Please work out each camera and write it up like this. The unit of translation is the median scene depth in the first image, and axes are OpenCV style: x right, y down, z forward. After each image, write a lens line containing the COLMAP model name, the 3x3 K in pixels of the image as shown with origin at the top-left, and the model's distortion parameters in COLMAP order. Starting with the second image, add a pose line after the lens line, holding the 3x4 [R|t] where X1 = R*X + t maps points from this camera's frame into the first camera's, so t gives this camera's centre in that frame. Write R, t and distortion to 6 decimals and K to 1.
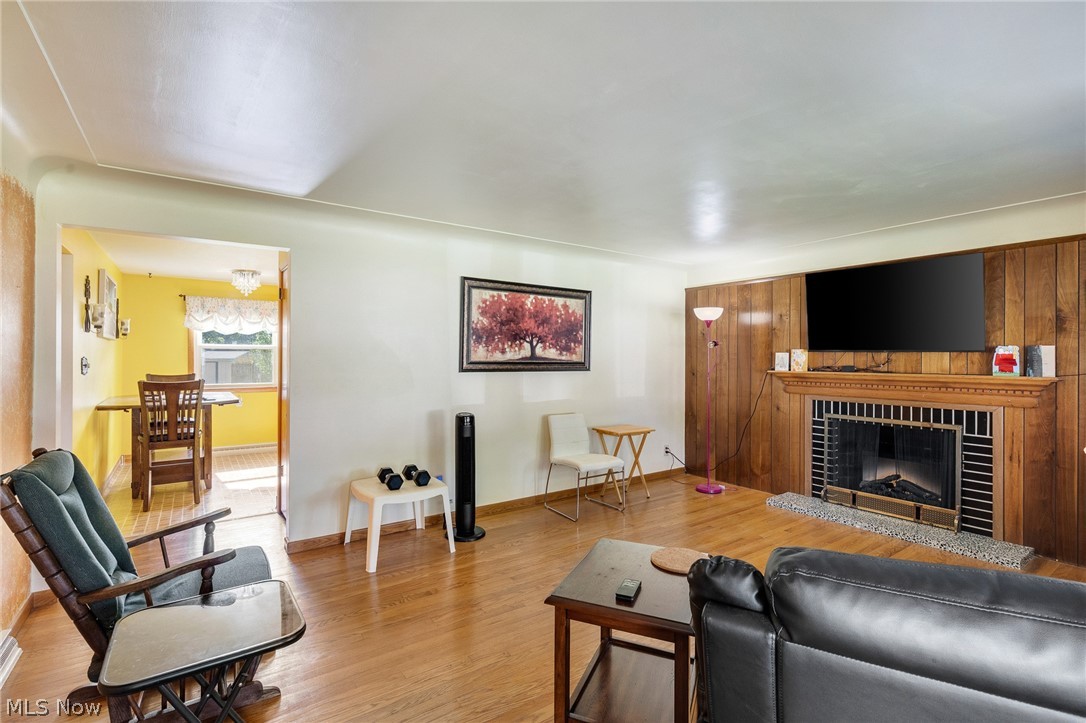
lens RADIAL K [[497.2, 0, 543.3], [0, 497.2, 354.6], [0, 0, 1]] dist [-0.005749, 0.001140]
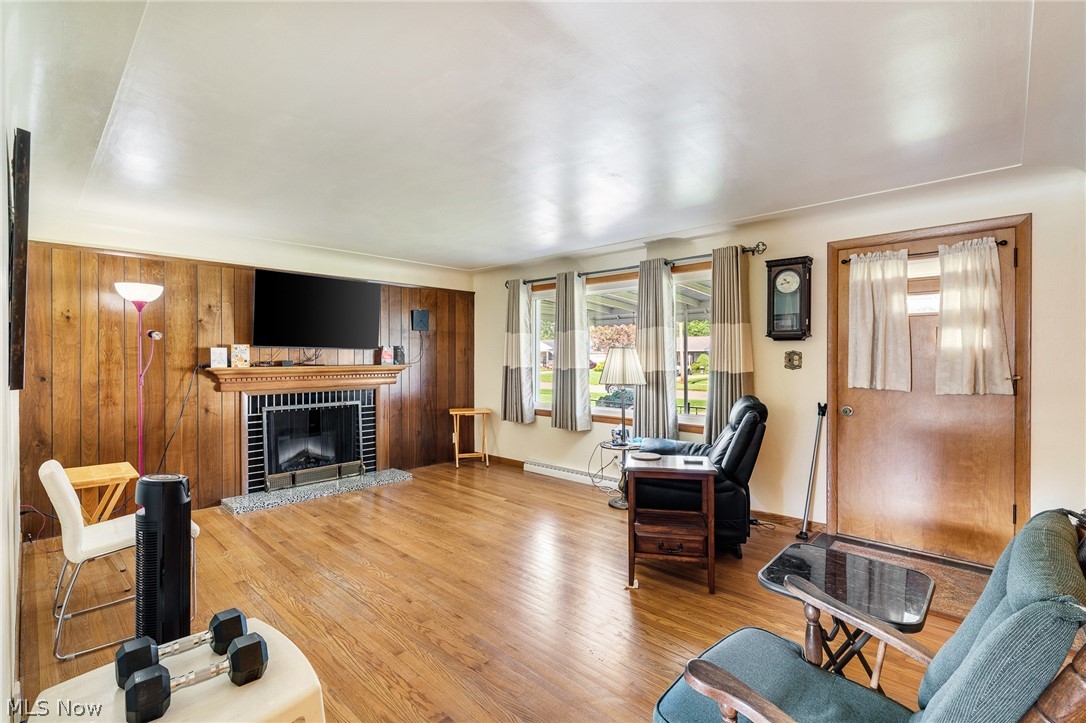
lens RADIAL K [[497.2, 0, 541.8], [0, 497.2, 359.3], [0, 0, 1]] dist [-0.005749, 0.001140]
pose [[-0.195855, -0.008637, 0.980595, -0.606839], [-0.002467, 0.999962, 0.008315, 0.009865], [-0.980630, -0.000790, -0.195869, 0.696855]]
